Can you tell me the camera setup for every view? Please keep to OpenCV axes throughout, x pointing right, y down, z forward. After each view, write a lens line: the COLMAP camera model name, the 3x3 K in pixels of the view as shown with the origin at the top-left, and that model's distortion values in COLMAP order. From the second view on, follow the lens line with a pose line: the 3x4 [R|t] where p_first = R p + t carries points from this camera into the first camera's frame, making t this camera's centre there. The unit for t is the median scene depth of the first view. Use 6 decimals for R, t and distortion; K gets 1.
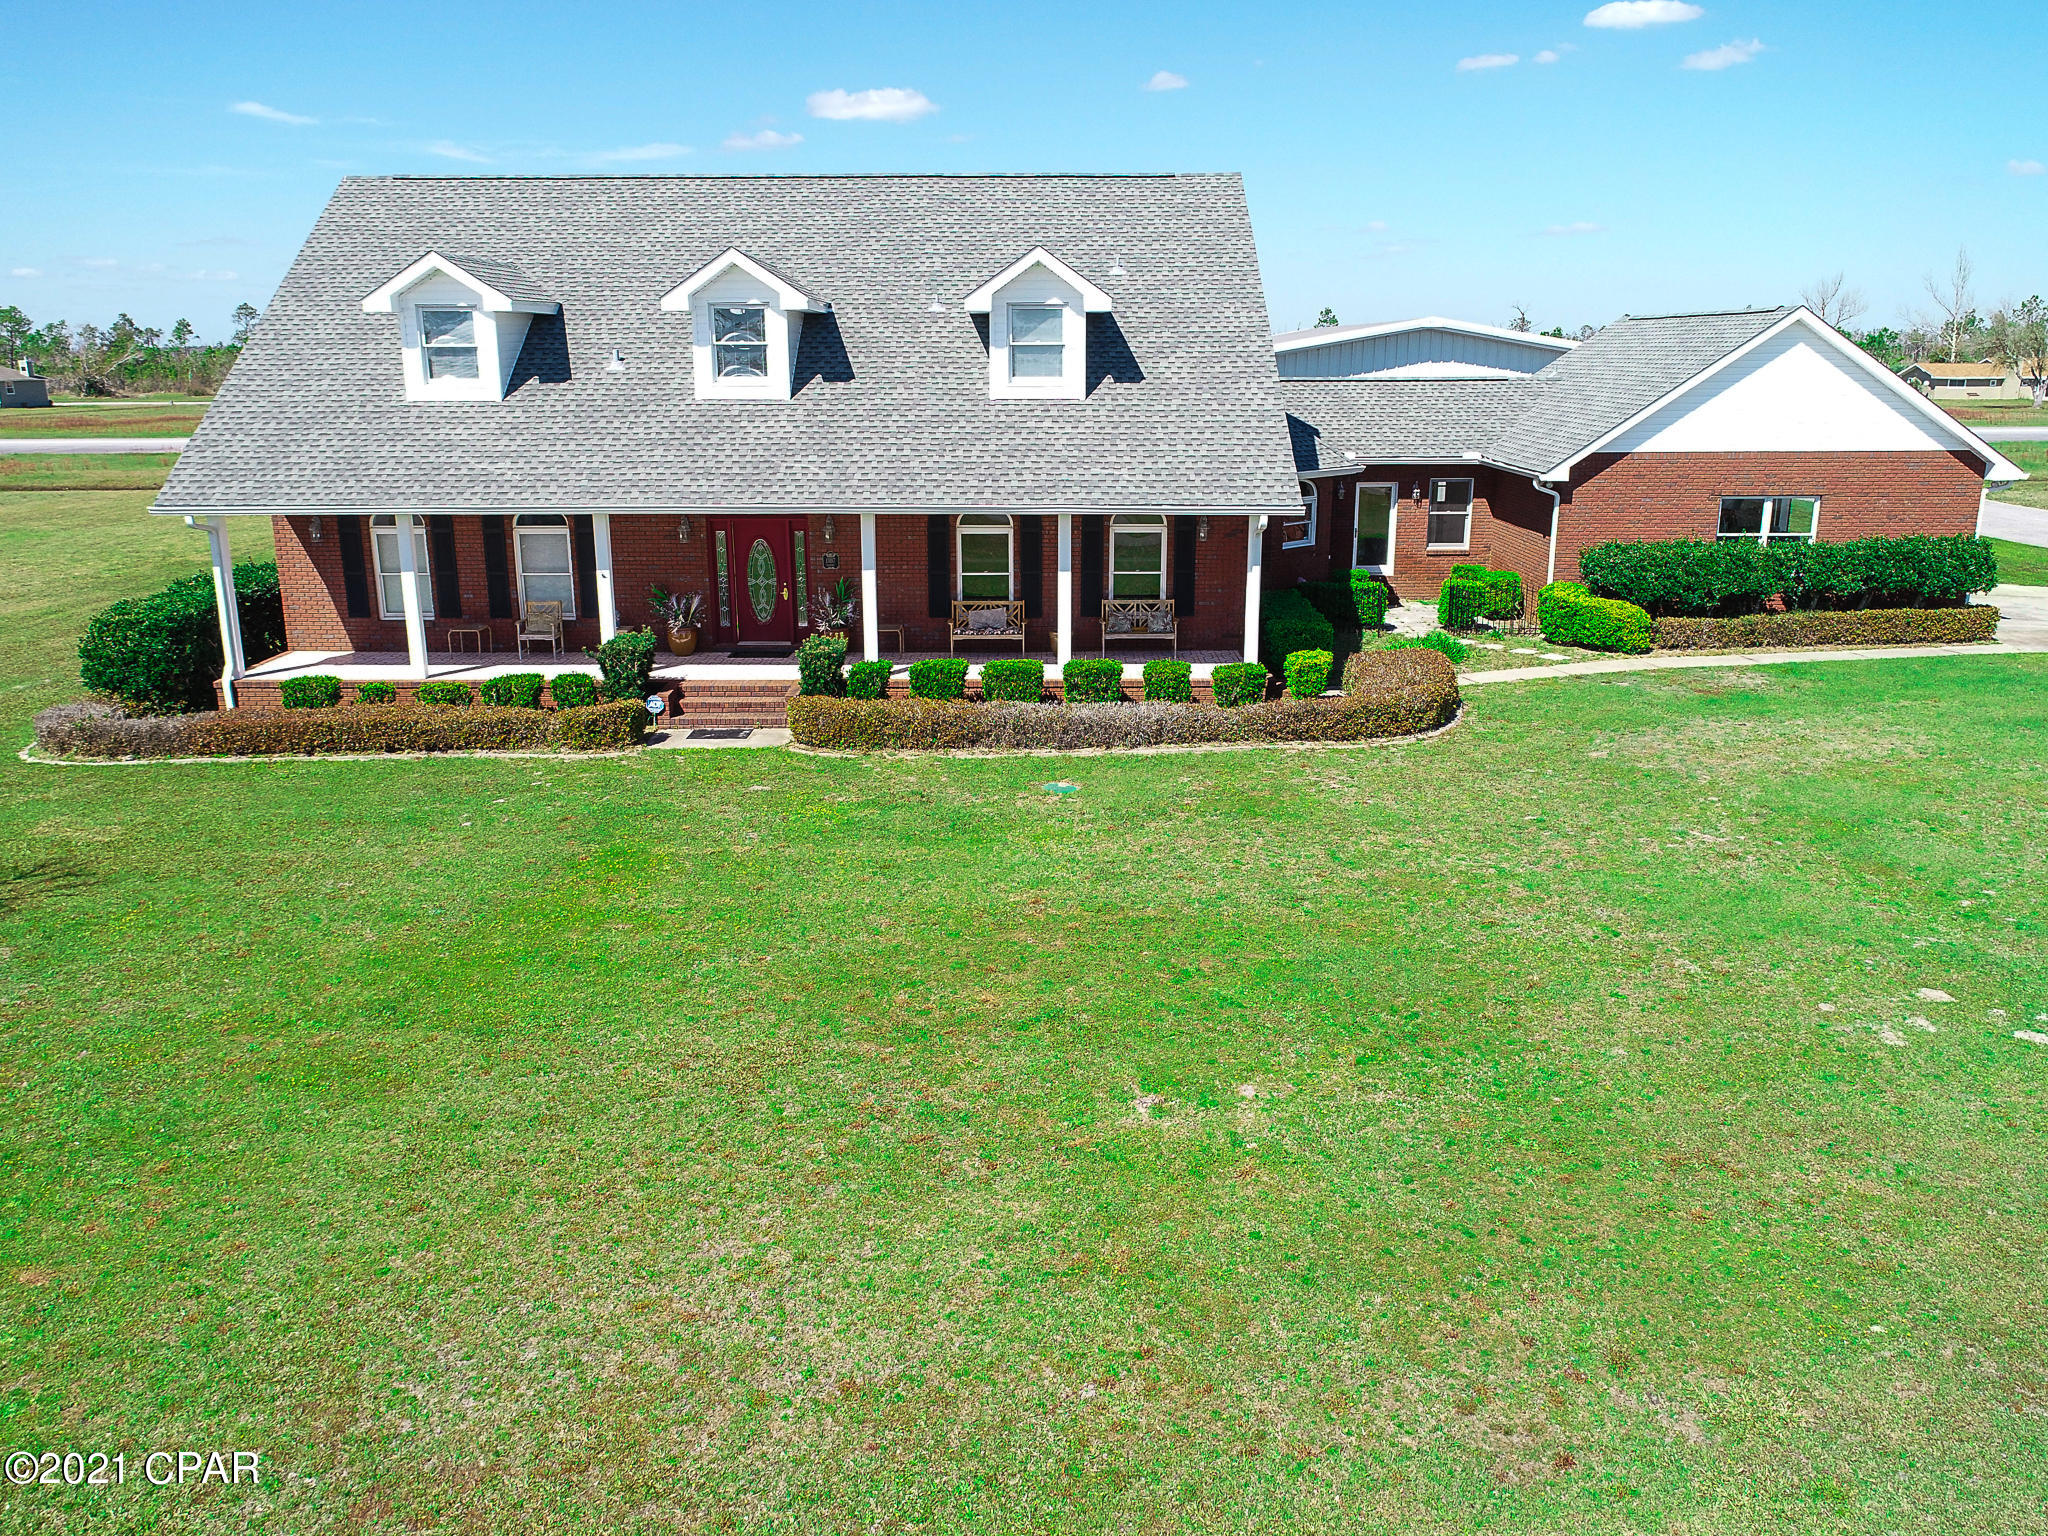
lens RADIAL K [[1525.6, 0, 1024.0], [0, 1525.6, 768.0], [0, 0, 1]] dist [0.002666, -0.009782]
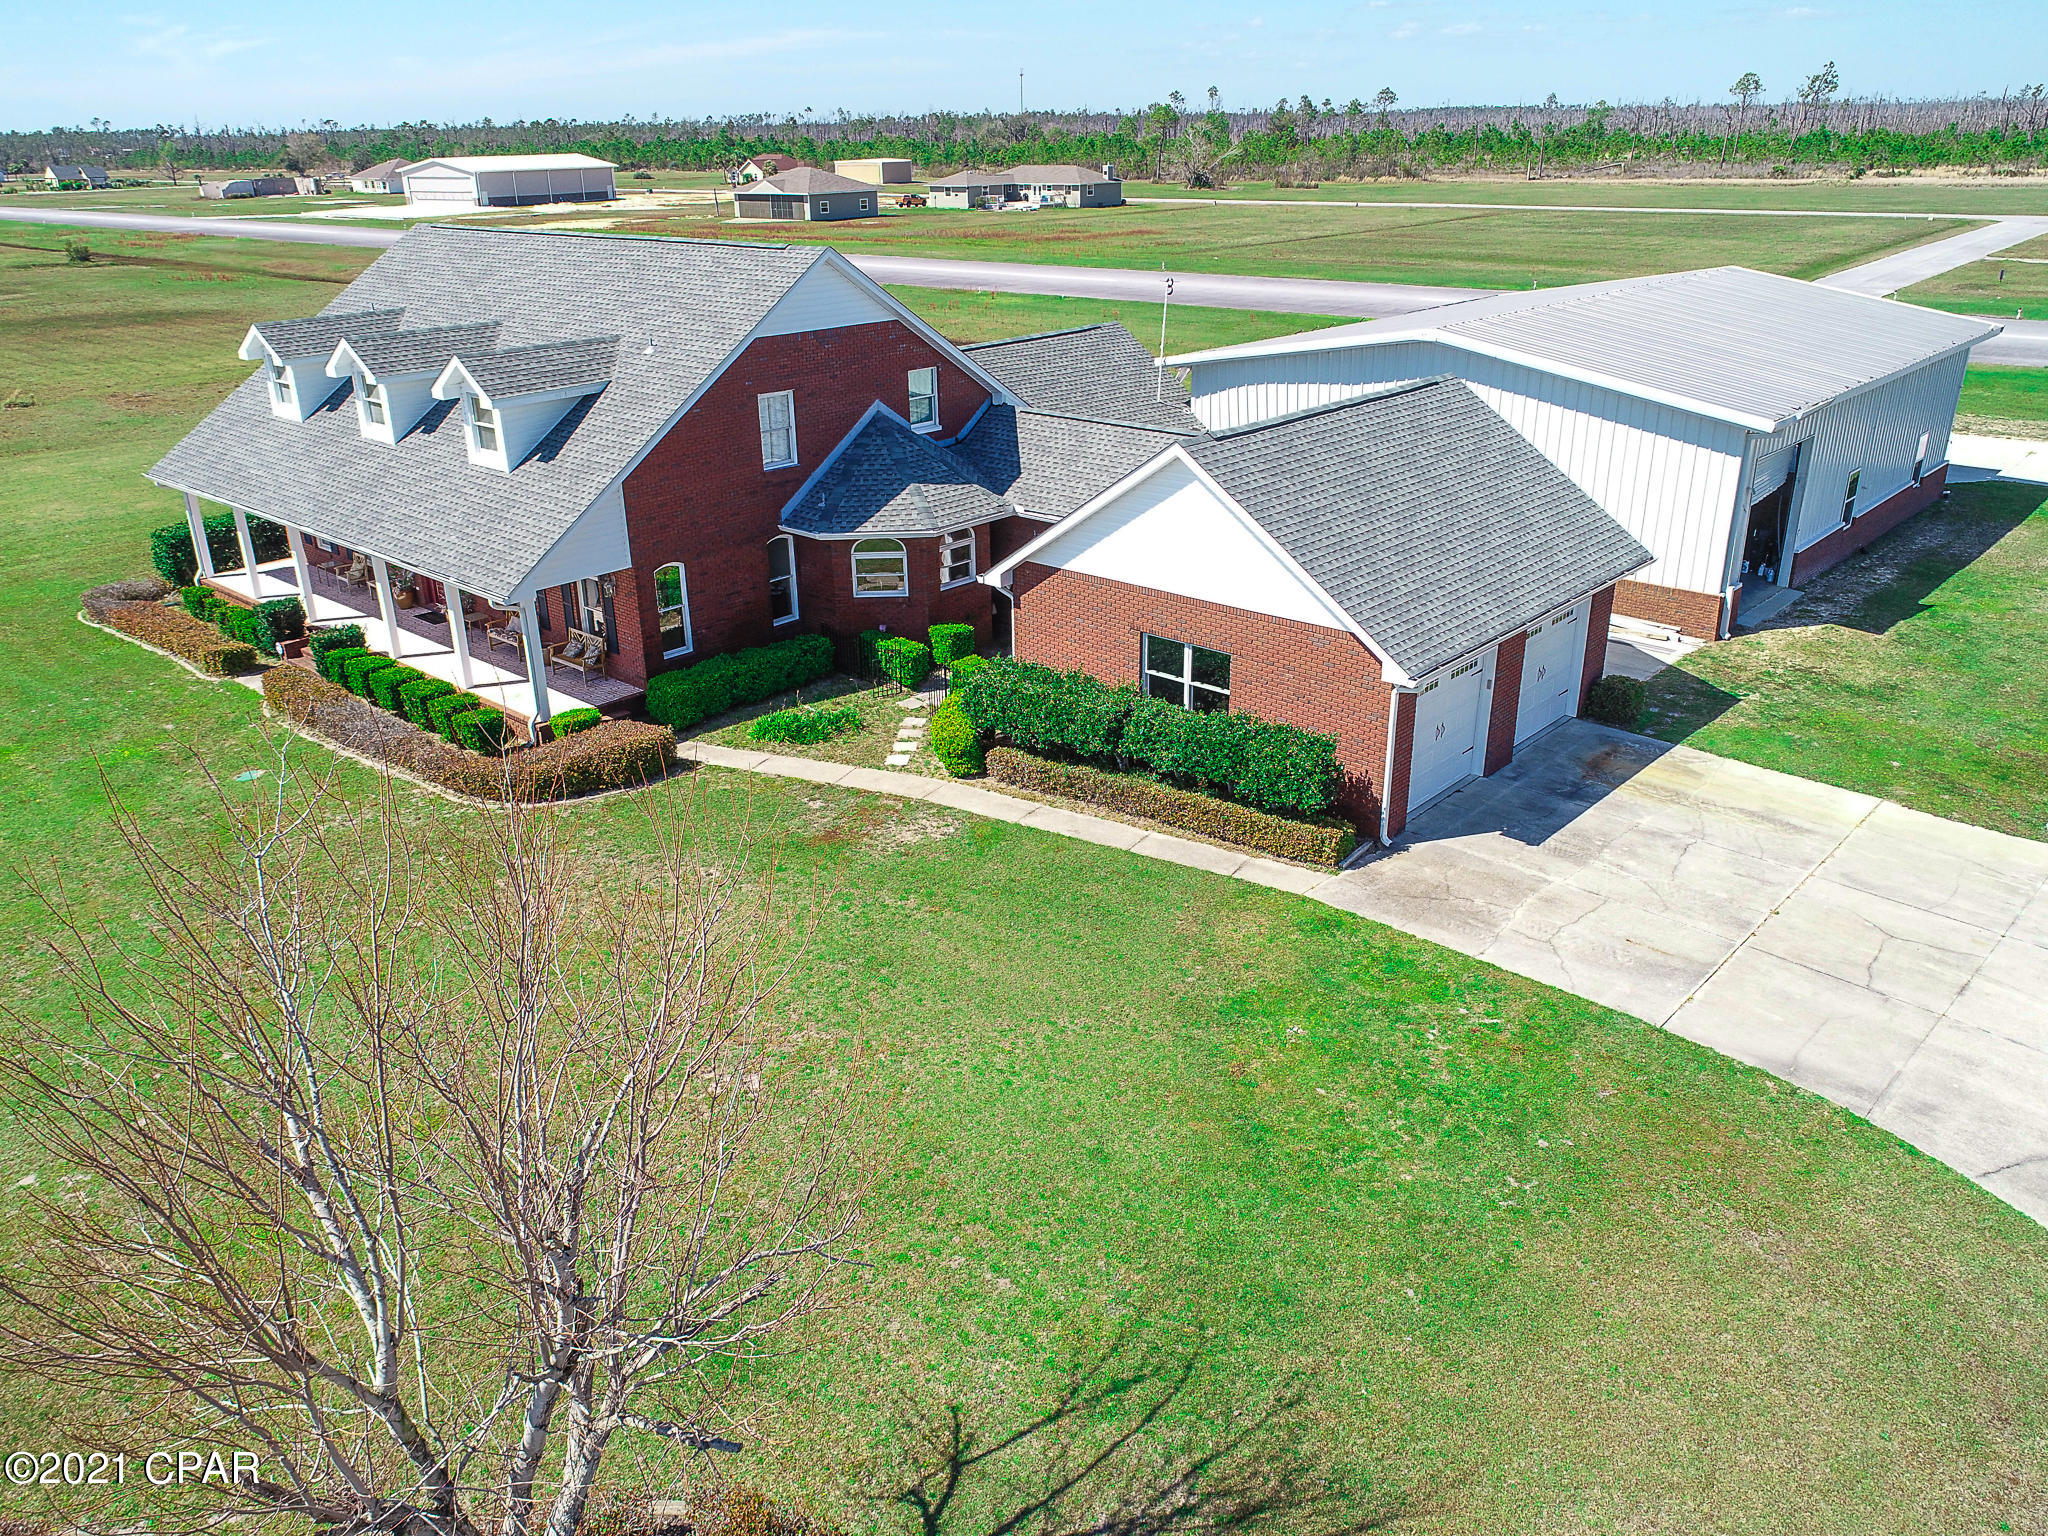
lens RADIAL K [[1525.6, 0, 1024.0], [0, 1525.6, 768.0], [0, 0, 1]] dist [0.002666, -0.009782]
pose [[0.729335, 0.251196, -0.636374, 1.012639], [-0.153606, 0.966533, 0.205475, -0.276811], [0.666690, -0.052110, 0.743511, 0.265931]]
